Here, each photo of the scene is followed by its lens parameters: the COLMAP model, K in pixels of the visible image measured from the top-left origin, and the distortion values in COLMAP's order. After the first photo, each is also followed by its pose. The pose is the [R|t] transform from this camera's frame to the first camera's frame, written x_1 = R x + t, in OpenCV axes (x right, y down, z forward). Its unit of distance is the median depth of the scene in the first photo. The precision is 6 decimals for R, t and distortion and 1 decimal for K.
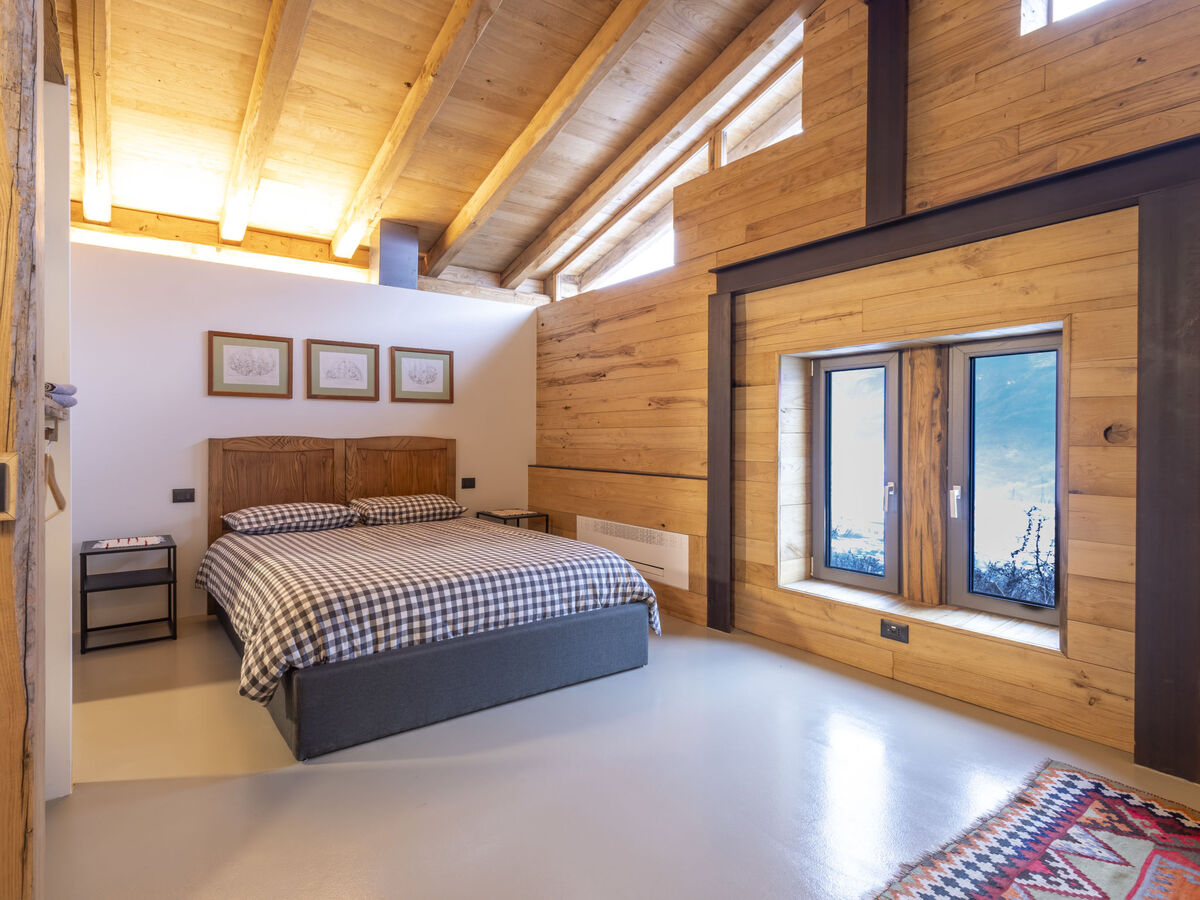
lens RADIAL K [[617.2, 0, 531.3], [0, 617.2, 440.8], [0, 0, 1]] dist [0.001025, -0.000535]
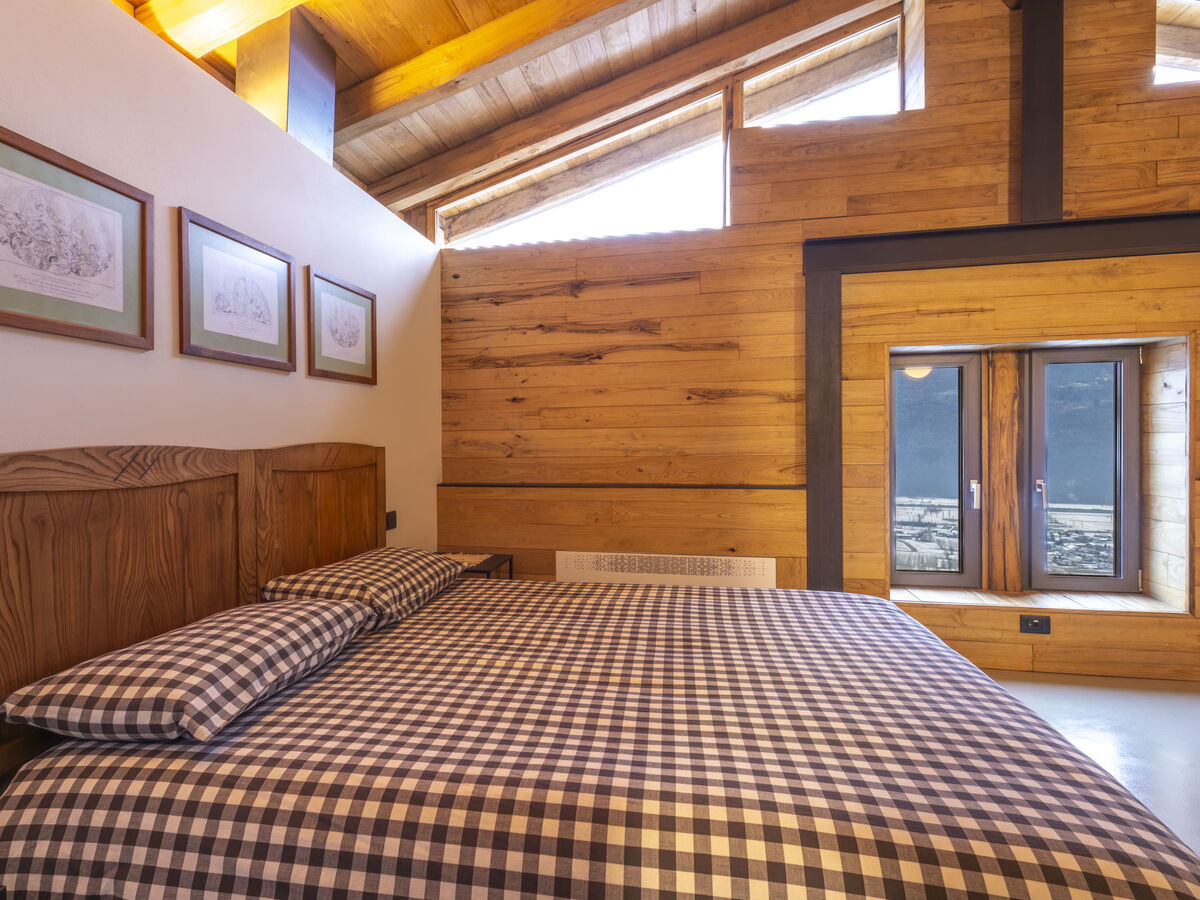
lens RADIAL K [[624.4, 0, 554.7], [0, 624.4, 445.2], [0, 0, 1]] dist [0.000628, -0.000912]
pose [[0.726100, -0.015948, 0.687405, -0.649188], [0.016607, 0.999846, 0.005655, -0.008131], [-0.687389, 0.007309, 0.726253, 0.734512]]
